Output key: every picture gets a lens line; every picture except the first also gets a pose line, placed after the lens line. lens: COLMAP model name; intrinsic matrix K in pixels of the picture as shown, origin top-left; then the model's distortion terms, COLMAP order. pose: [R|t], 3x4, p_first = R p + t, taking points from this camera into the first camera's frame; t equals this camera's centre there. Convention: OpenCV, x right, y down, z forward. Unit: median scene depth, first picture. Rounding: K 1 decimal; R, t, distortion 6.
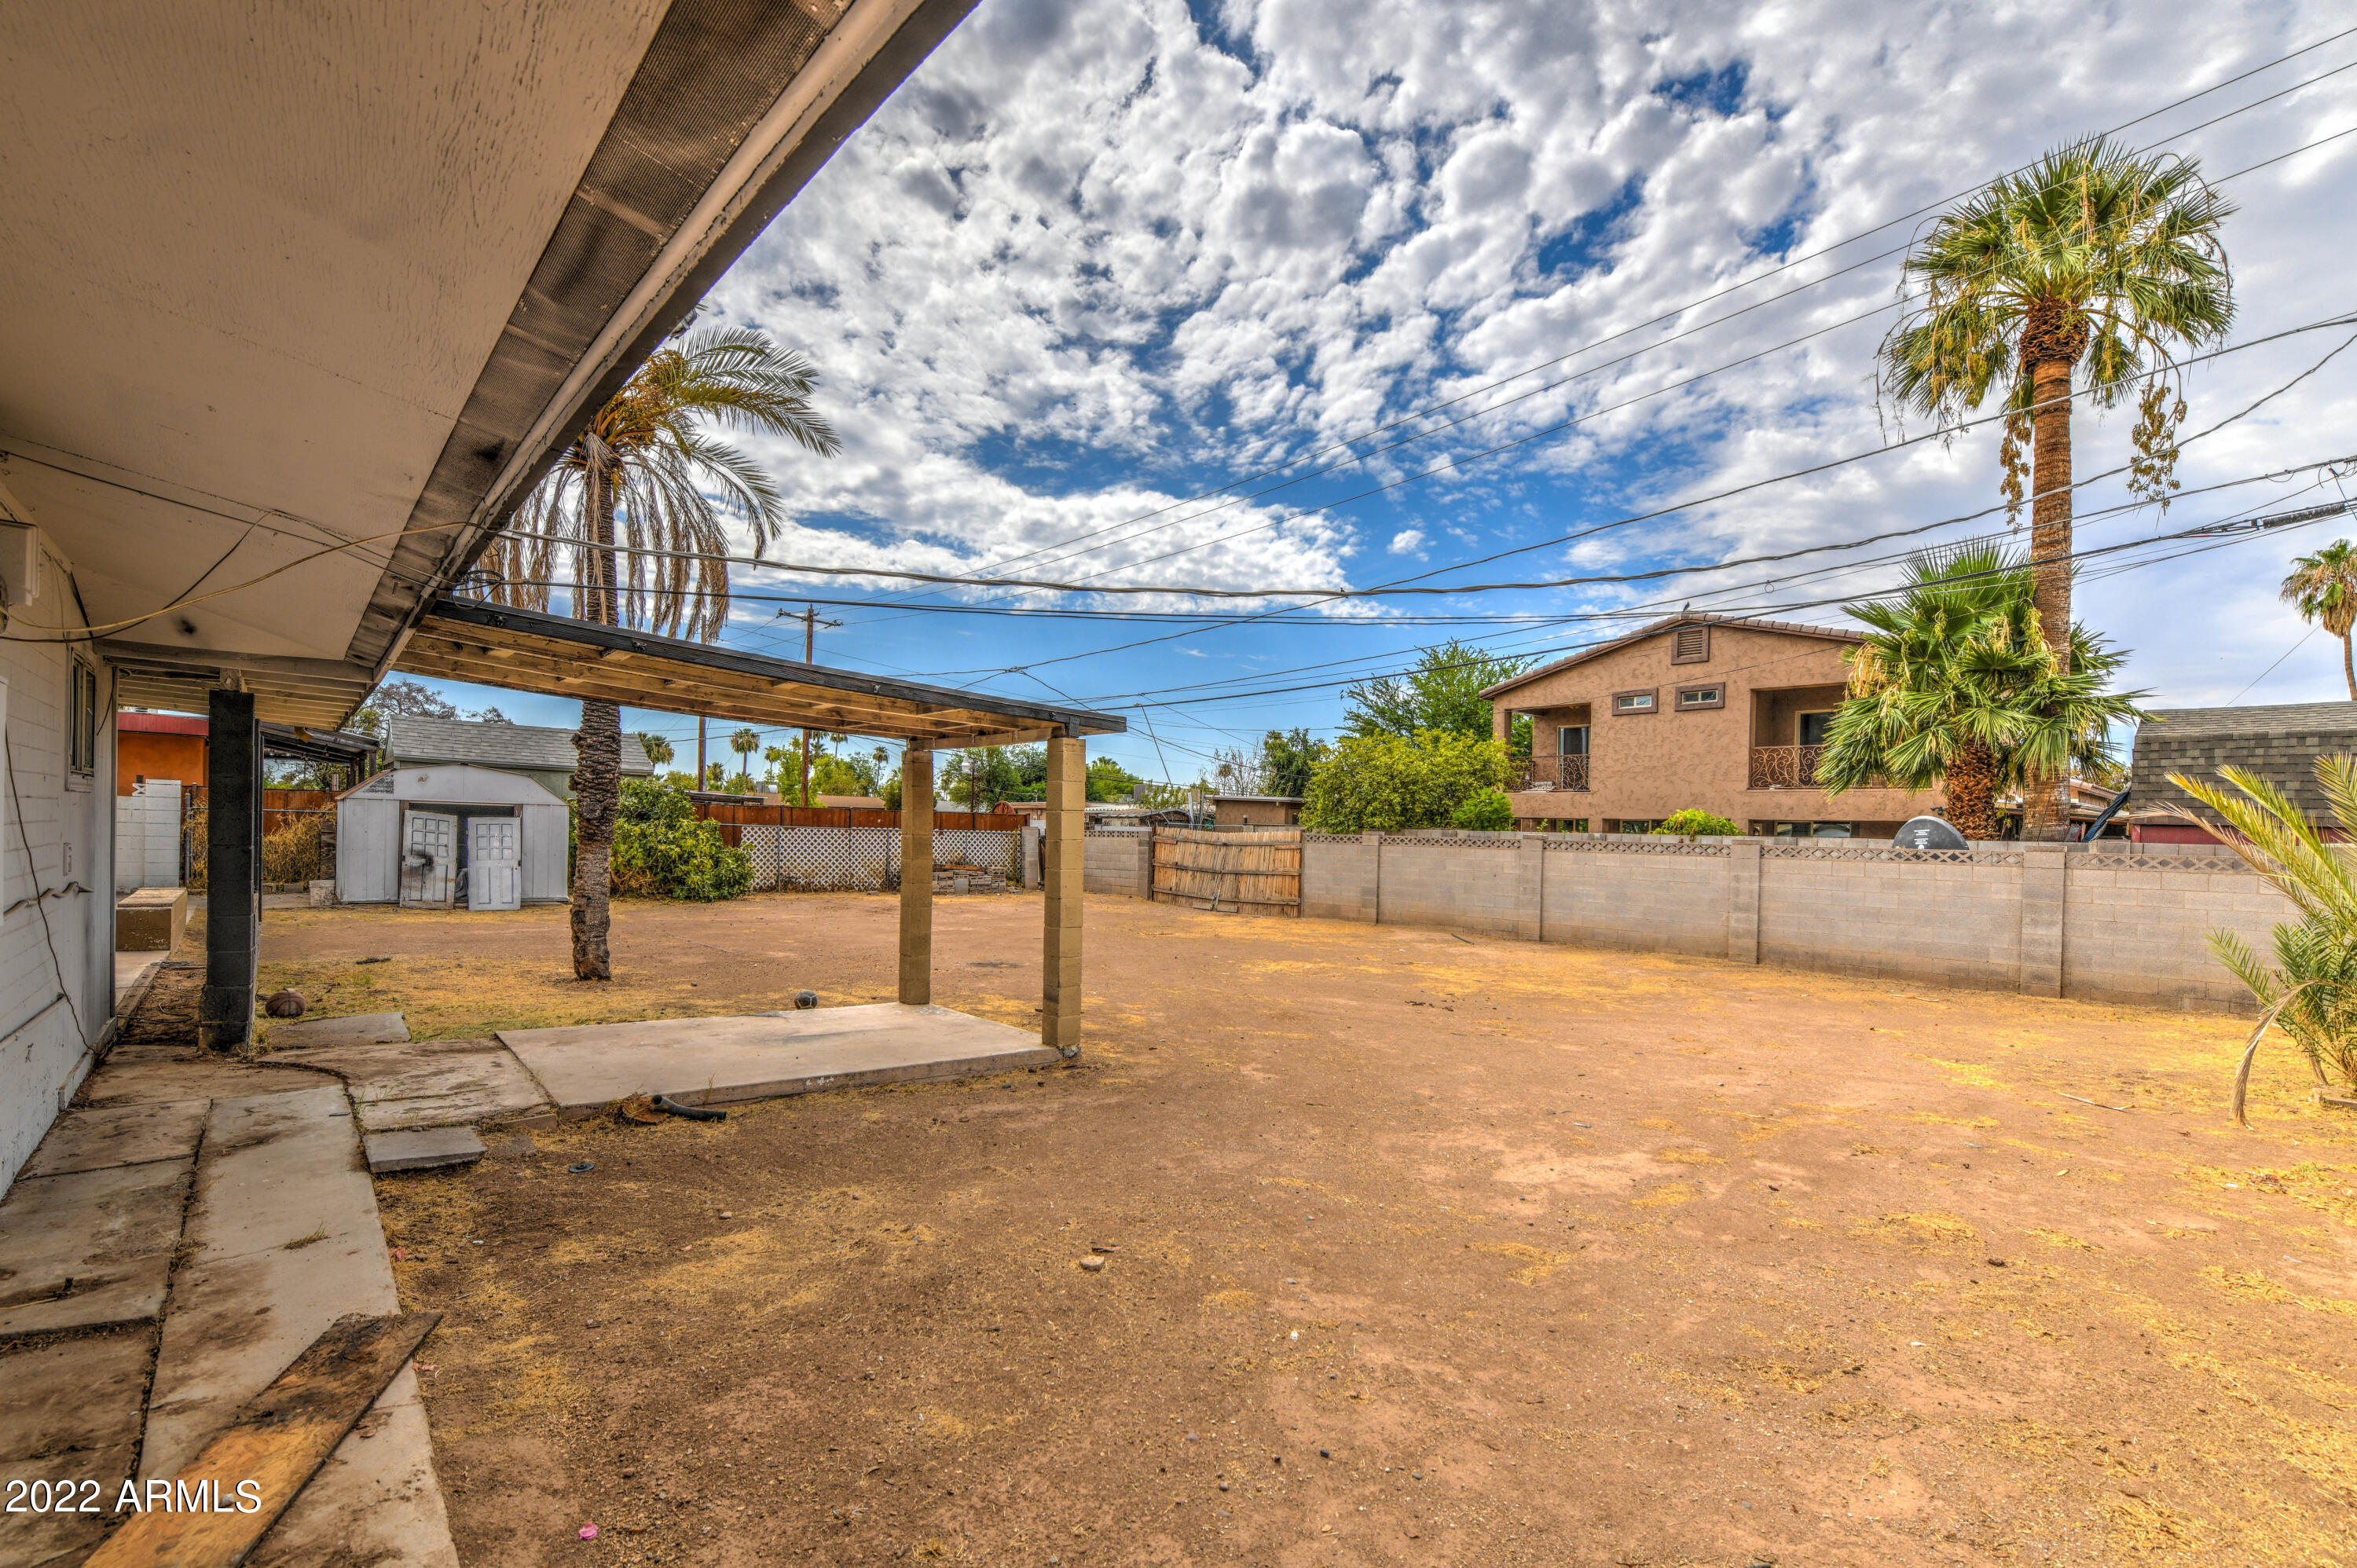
lens RADIAL K [[1043.9, 0, 1184.4], [0, 1043.9, 827.2], [0, 0, 1]] dist [-0.000267, -0.000191]
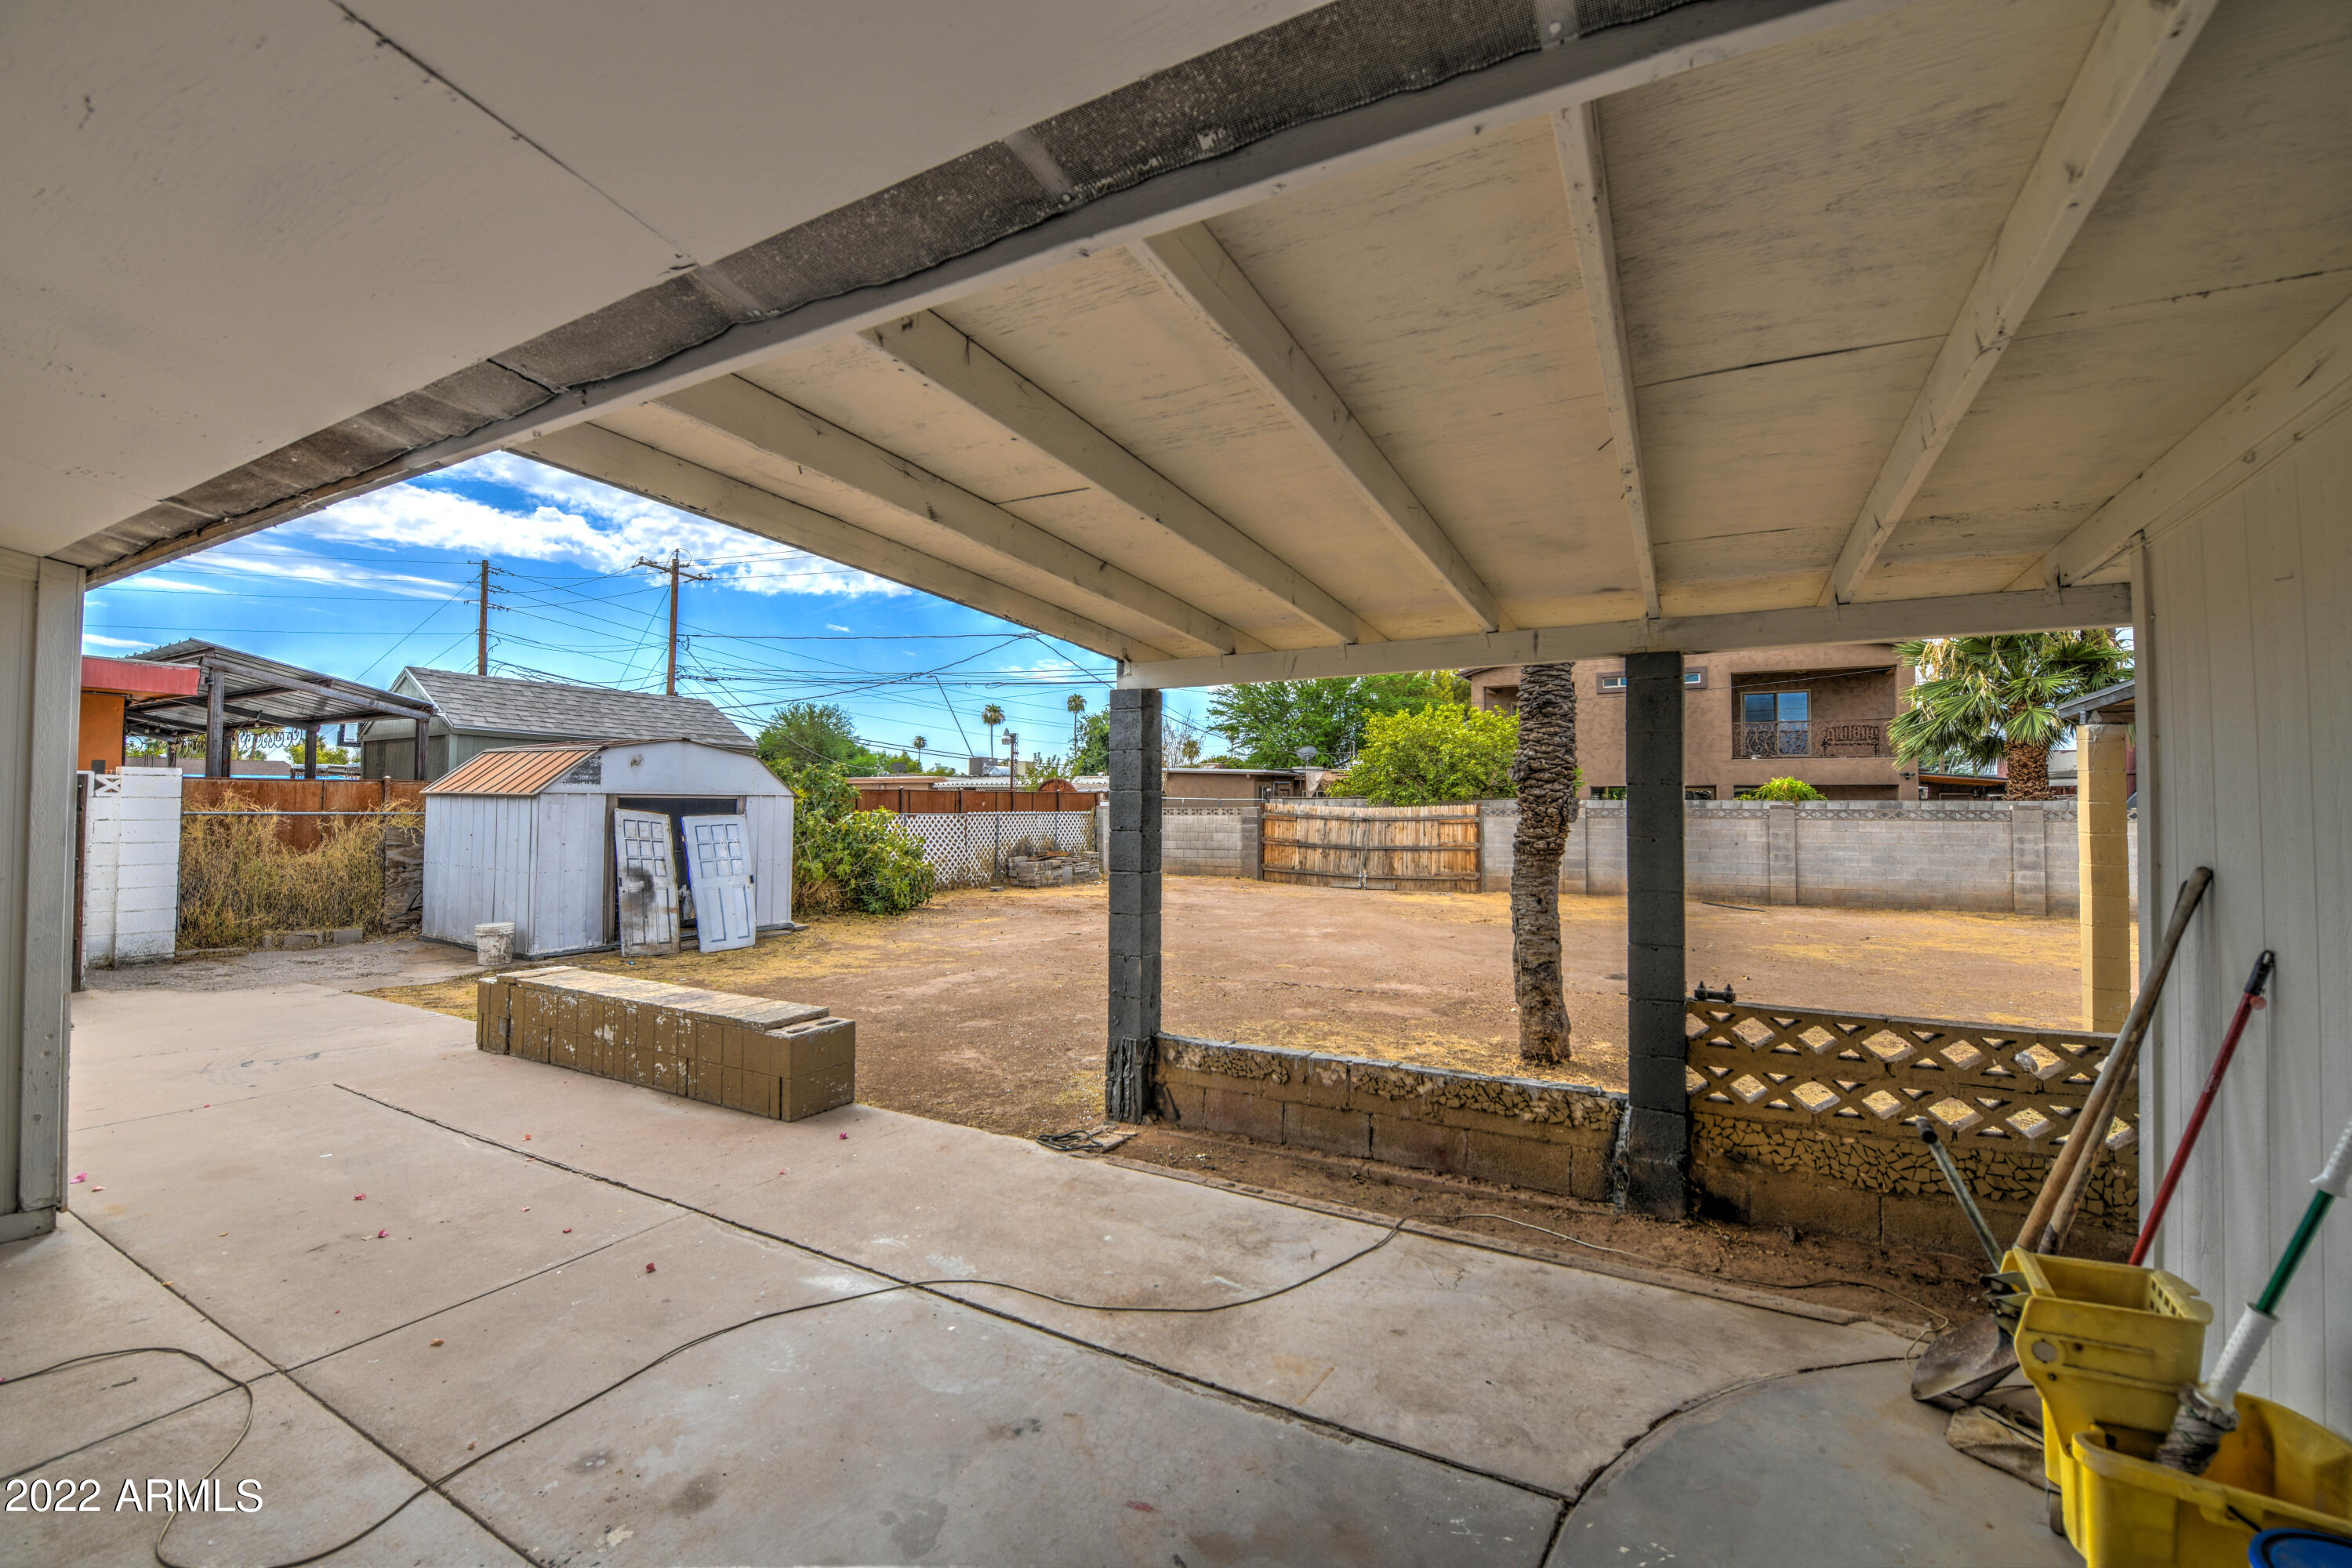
lens RADIAL K [[954.7, 0, 1174.7], [0, 954.7, 776.8], [0, 0, 1]] dist [-0.010763, -0.000124]
pose [[0.943646, -0.014270, 0.330649, -0.484838], [0.020159, 0.999693, -0.014386, -0.016551], [-0.330342, 0.020241, 0.943644, 0.248662]]
